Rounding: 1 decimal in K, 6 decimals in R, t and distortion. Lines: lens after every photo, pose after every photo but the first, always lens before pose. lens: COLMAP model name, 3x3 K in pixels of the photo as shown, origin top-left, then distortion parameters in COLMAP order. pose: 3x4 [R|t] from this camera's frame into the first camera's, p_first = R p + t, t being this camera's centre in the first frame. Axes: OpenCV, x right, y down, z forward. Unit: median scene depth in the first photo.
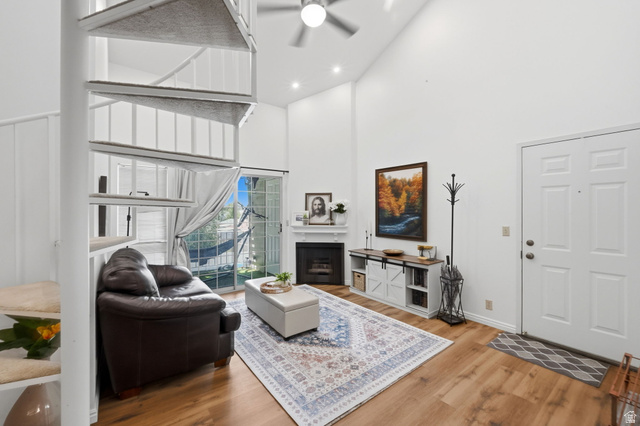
lens RADIAL K [[262.7, 0, 320.9], [0, 262.7, 214.1], [0, 0, 1]] dist [-0.003951, -0.001098]
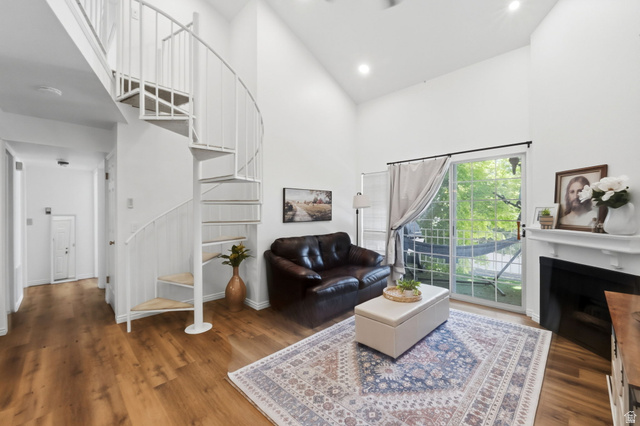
lens RADIAL K [[262.7, 0, 323.2], [0, 262.7, 208.9], [0, 0, 1]] dist [-0.003951, -0.001098]
pose [[0.141249, 0.000274, -0.989974, 0.725354], [-0.003395, 0.999994, -0.000208, 0.001068], [0.989968, 0.003390, 0.141249, 0.705405]]
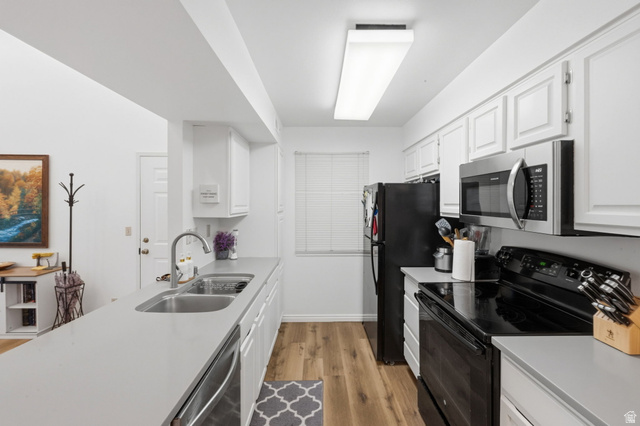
lens RADIAL K [[262.7, 0, 322.4], [0, 262.7, 205.1], [0, 0, 1]] dist [-0.003951, -0.001098]
pose [[0.579388, -0.000811, 0.815052, 0.225319], [0.004948, 0.999985, -0.002522, -0.028189], [-0.815037, 0.005494, 0.579383, -0.227841]]
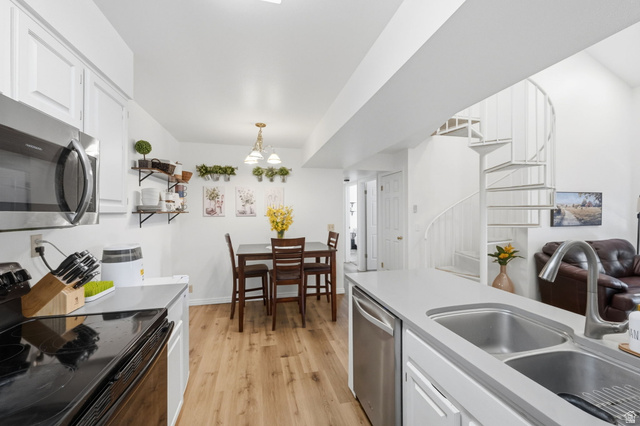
lens RADIAL K [[262.7, 0, 320.6], [0, 262.7, 215.4], [0, 0, 1]] dist [-0.003951, -0.001098]
pose [[-0.398263, 0.020747, -0.917037, 1.052936], [0.000899, 0.999753, 0.022228, -0.015431], [0.917271, 0.008028, -0.398183, 0.171037]]
